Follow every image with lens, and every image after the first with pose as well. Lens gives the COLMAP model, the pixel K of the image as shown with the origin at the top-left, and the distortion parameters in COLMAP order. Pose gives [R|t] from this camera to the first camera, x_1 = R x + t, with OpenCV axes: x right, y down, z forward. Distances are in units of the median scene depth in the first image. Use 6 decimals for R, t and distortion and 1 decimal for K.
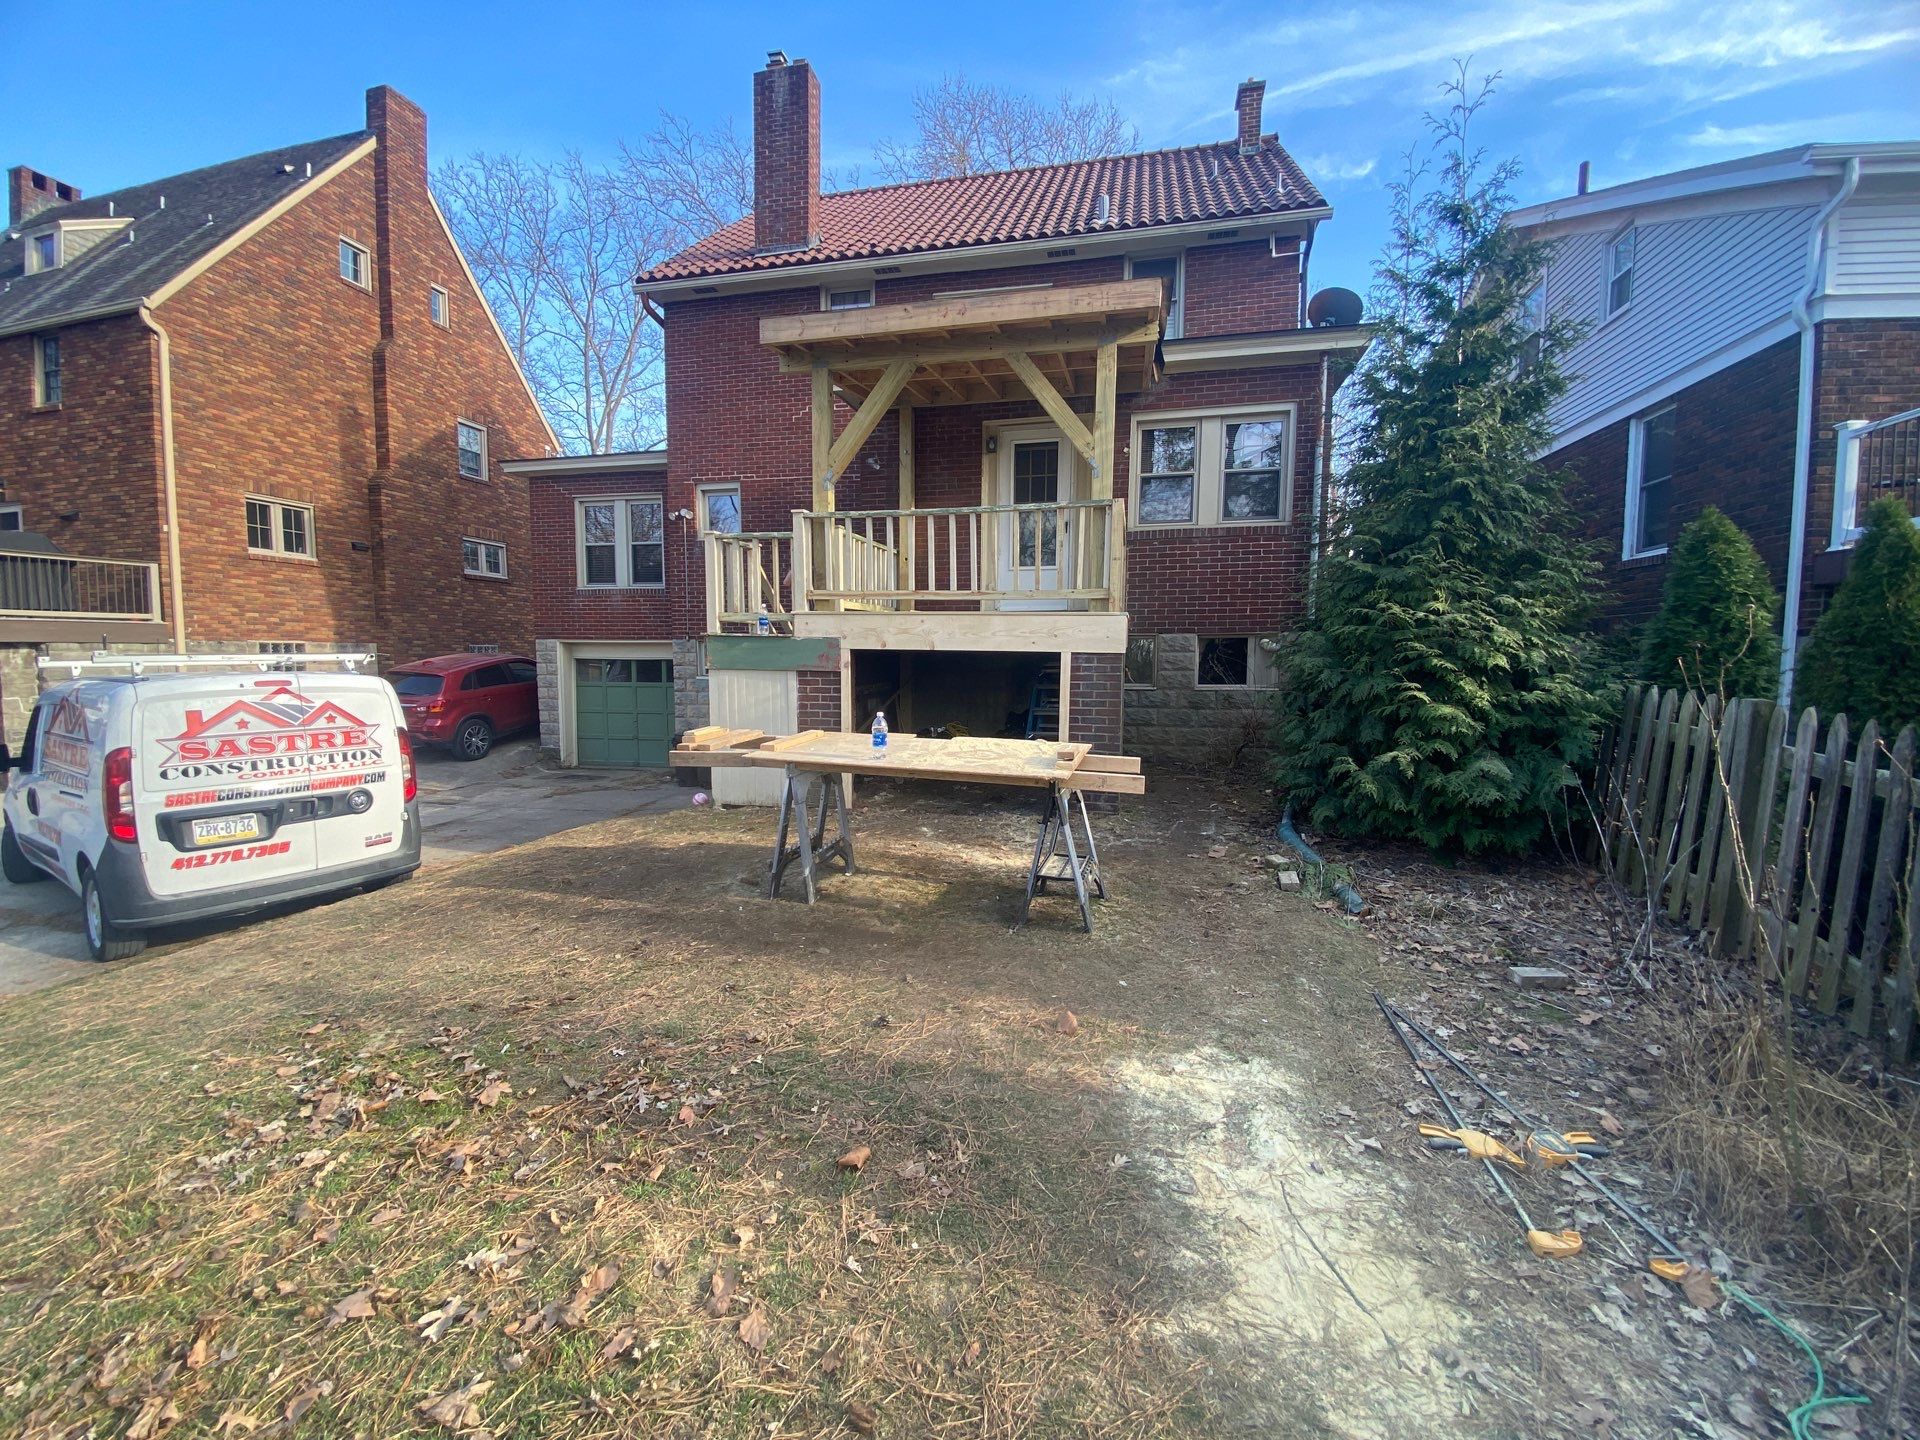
lens RADIAL K [[773.6, 0, 953.6], [0, 773.6, 723.9], [0, 0, 1]] dist [0.019849, -0.020380]
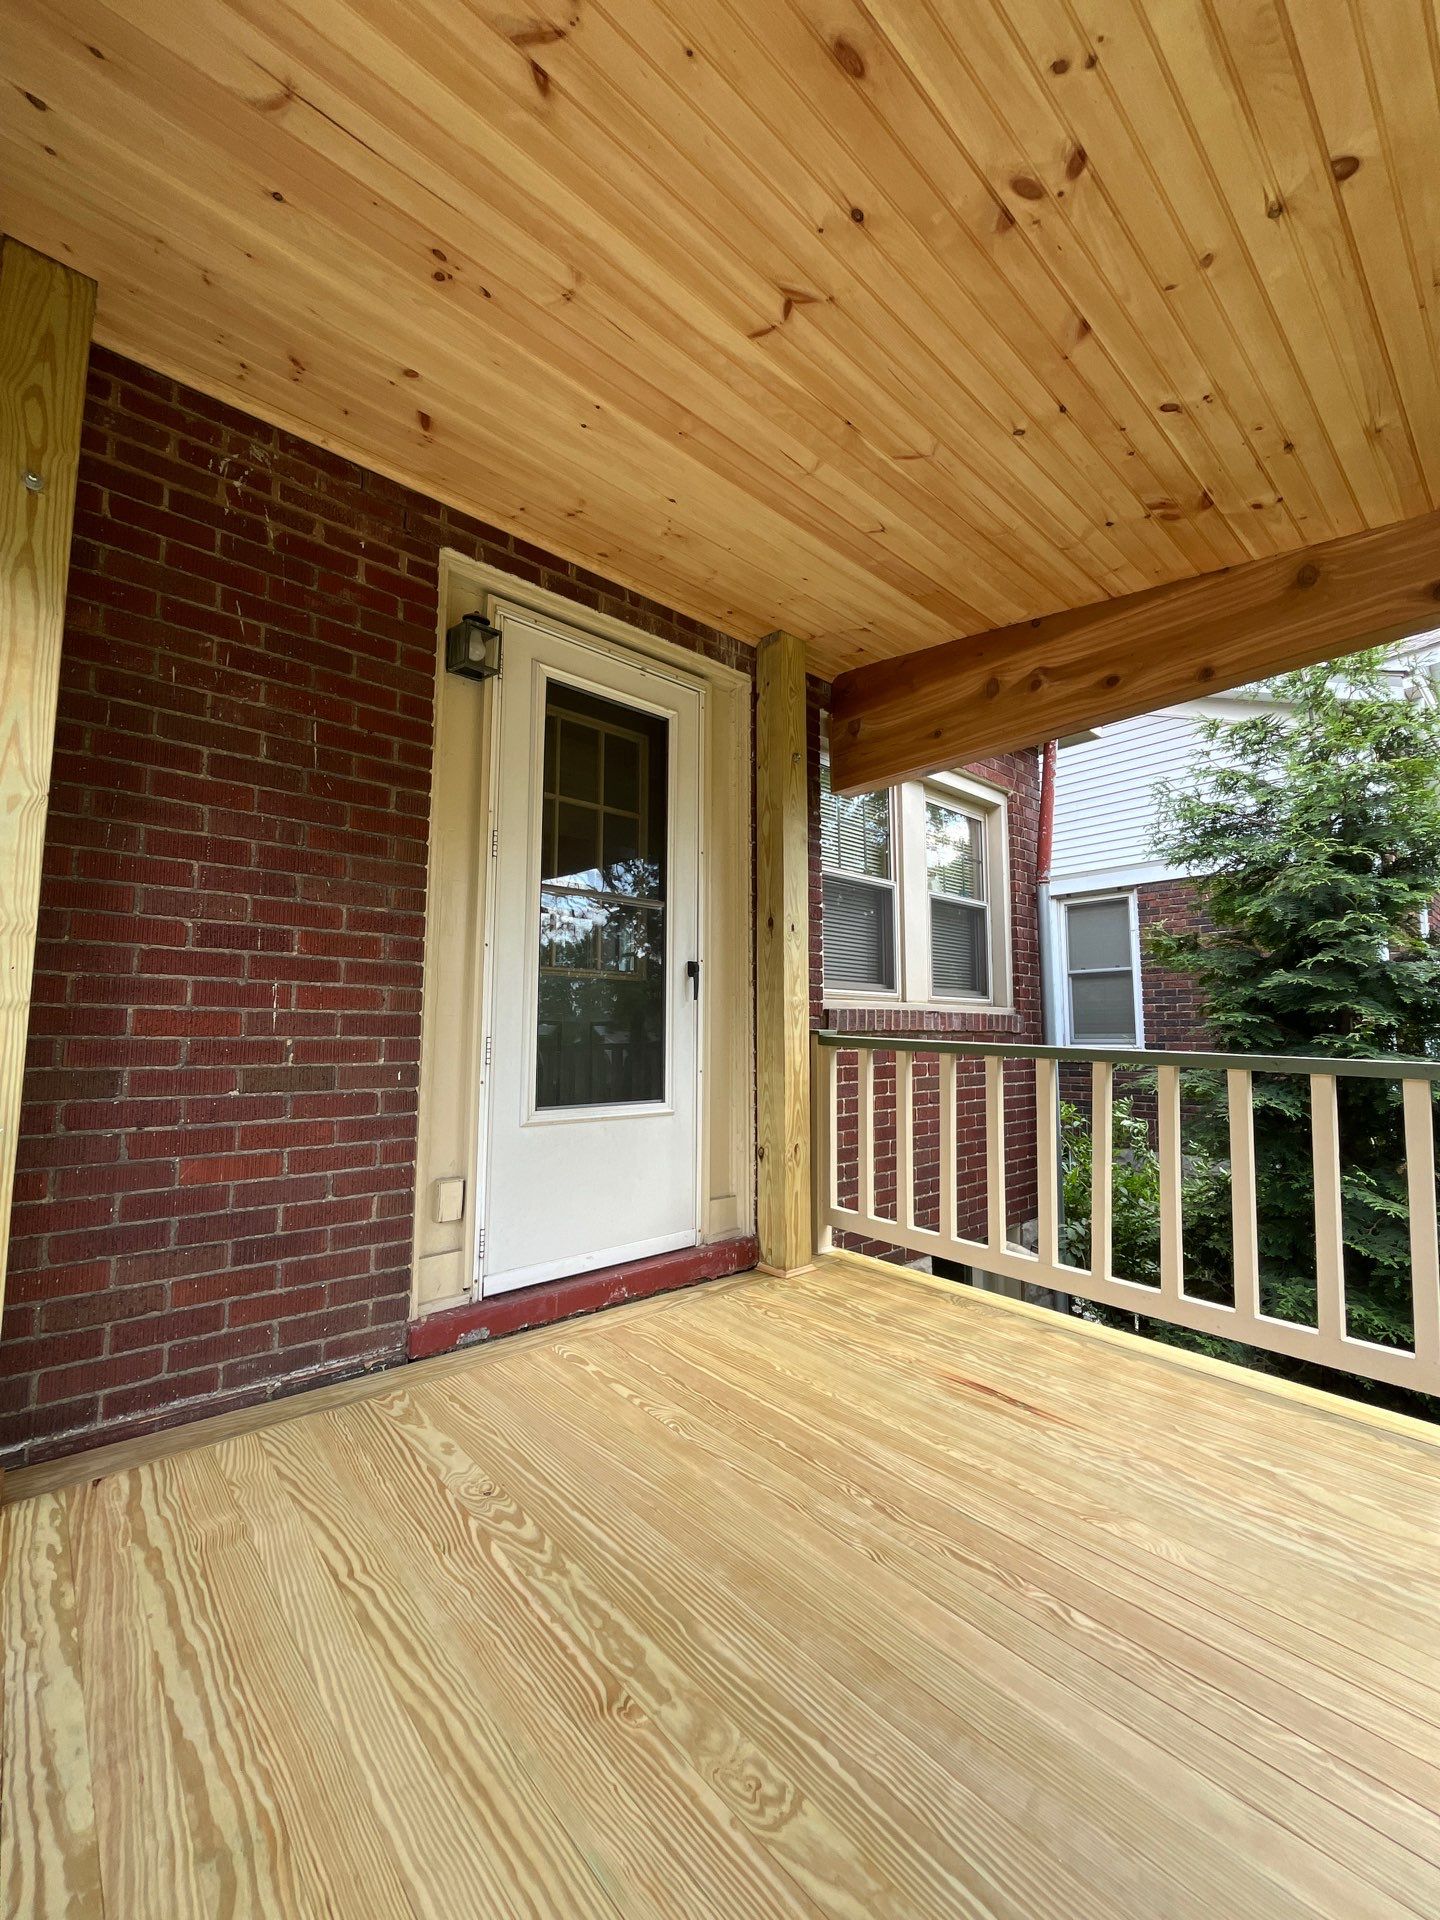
lens RADIAL K [[775.7, 0, 721.9], [0, 775.7, 962.7], [0, 0, 1]] dist [-0.004958, -0.000127]
pose [[0.573844, 0.072628, 0.815738, -0.105538], [0.068929, 0.988242, -0.136476, -0.217637], [-0.816059, 0.134544, 0.562090, 0.805577]]
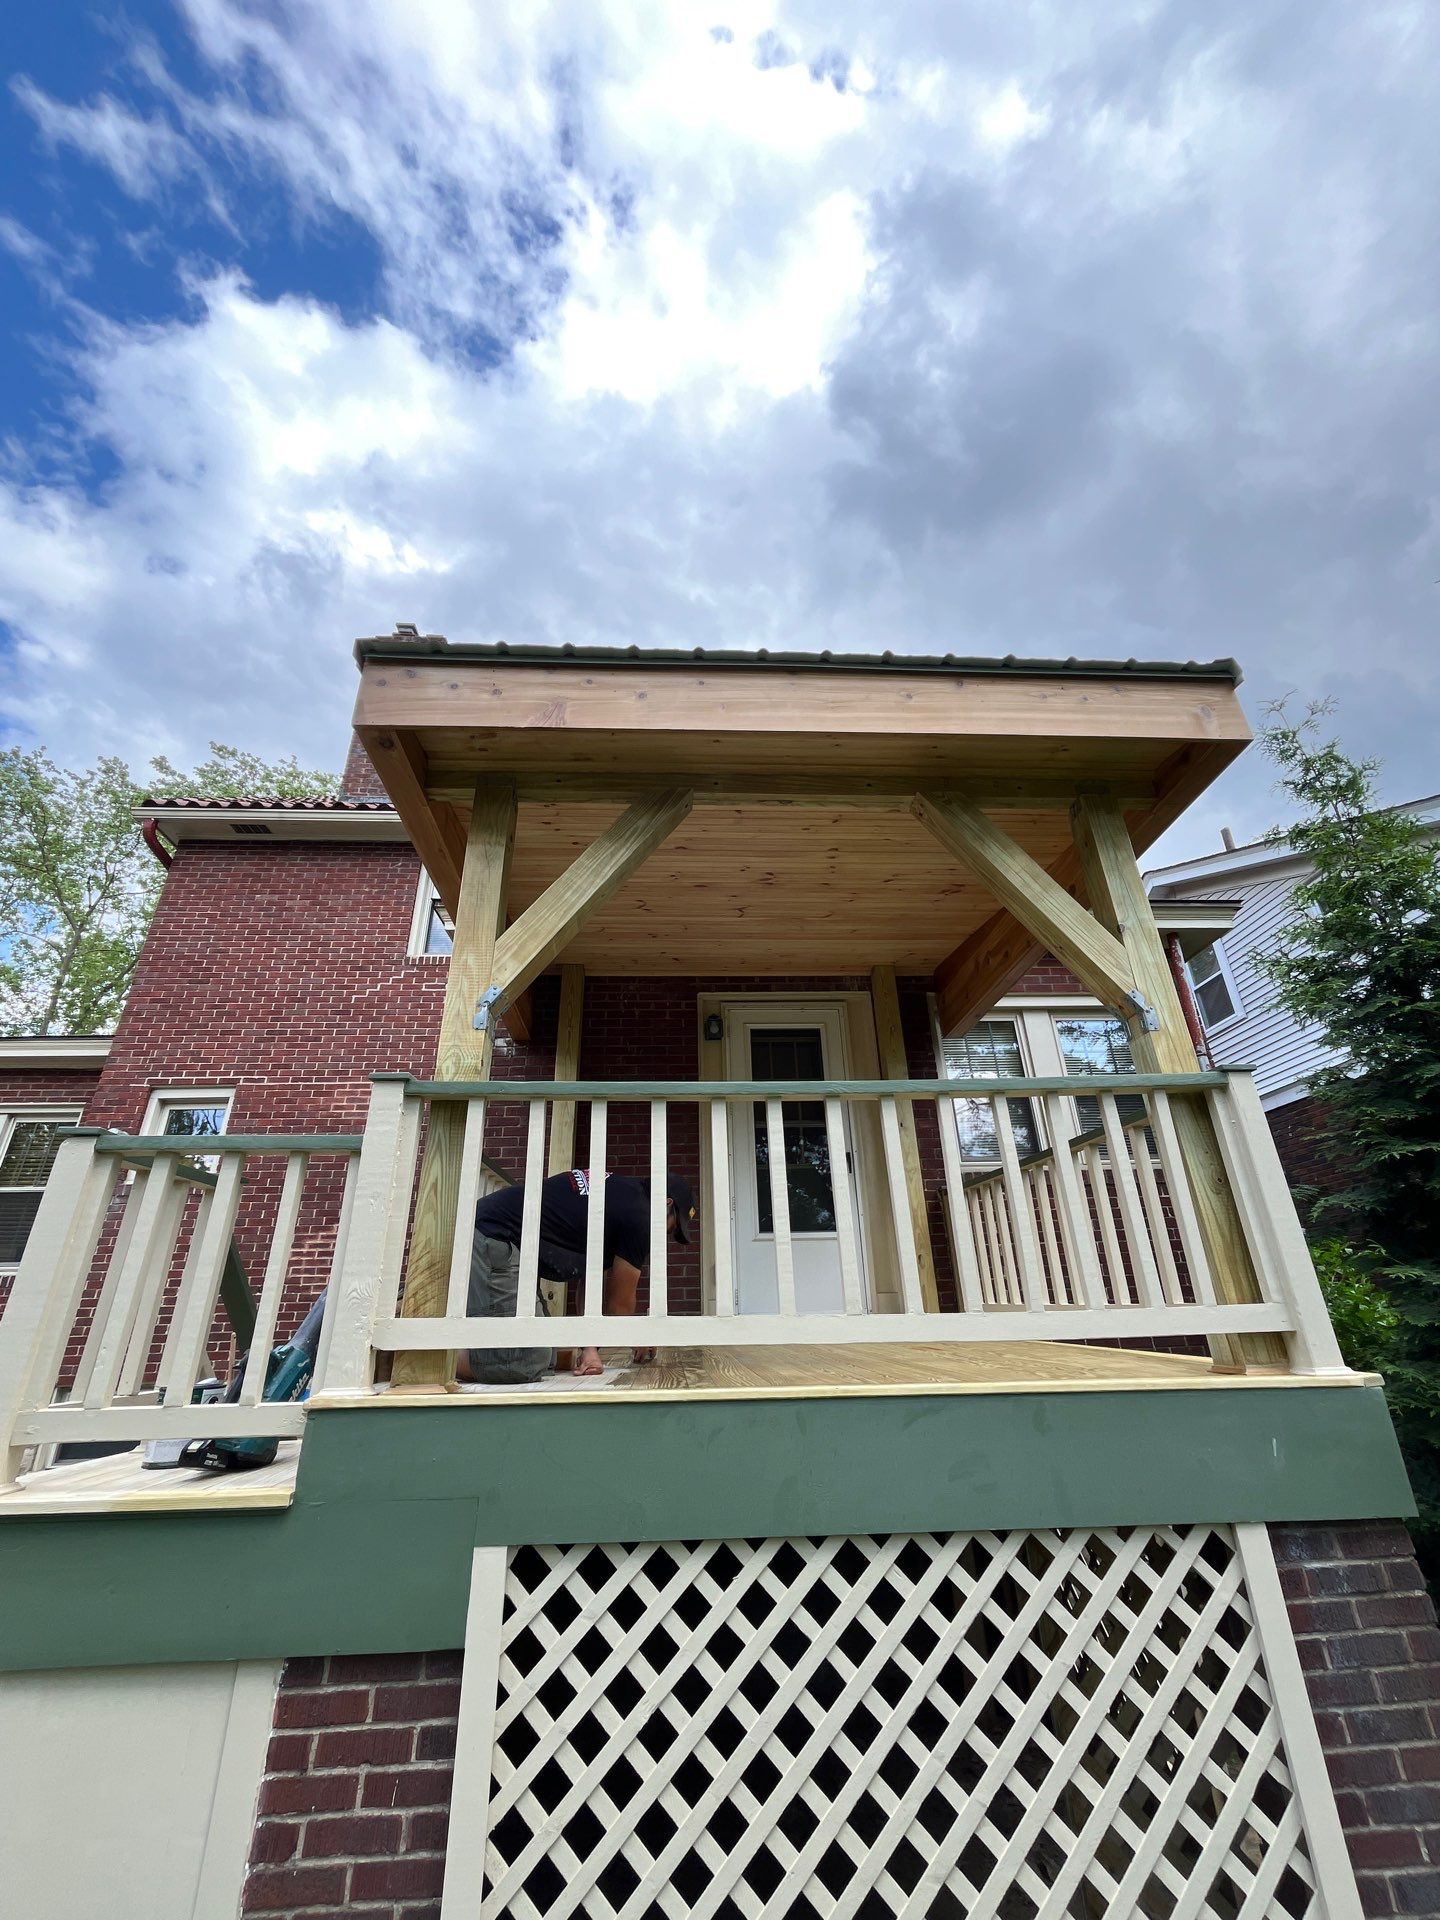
lens RADIAL K [[781.3, 0, 720.0], [0, 781.3, 960.0], [0, 0, 1]] dist [-0.000605, 0.000607]
pose [[0.959499, 0.095938, 0.264871, -0.113995], [0.052856, 0.862216, -0.503775, -0.097149], [-0.276707, 0.497372, 0.822225, 0.467836]]
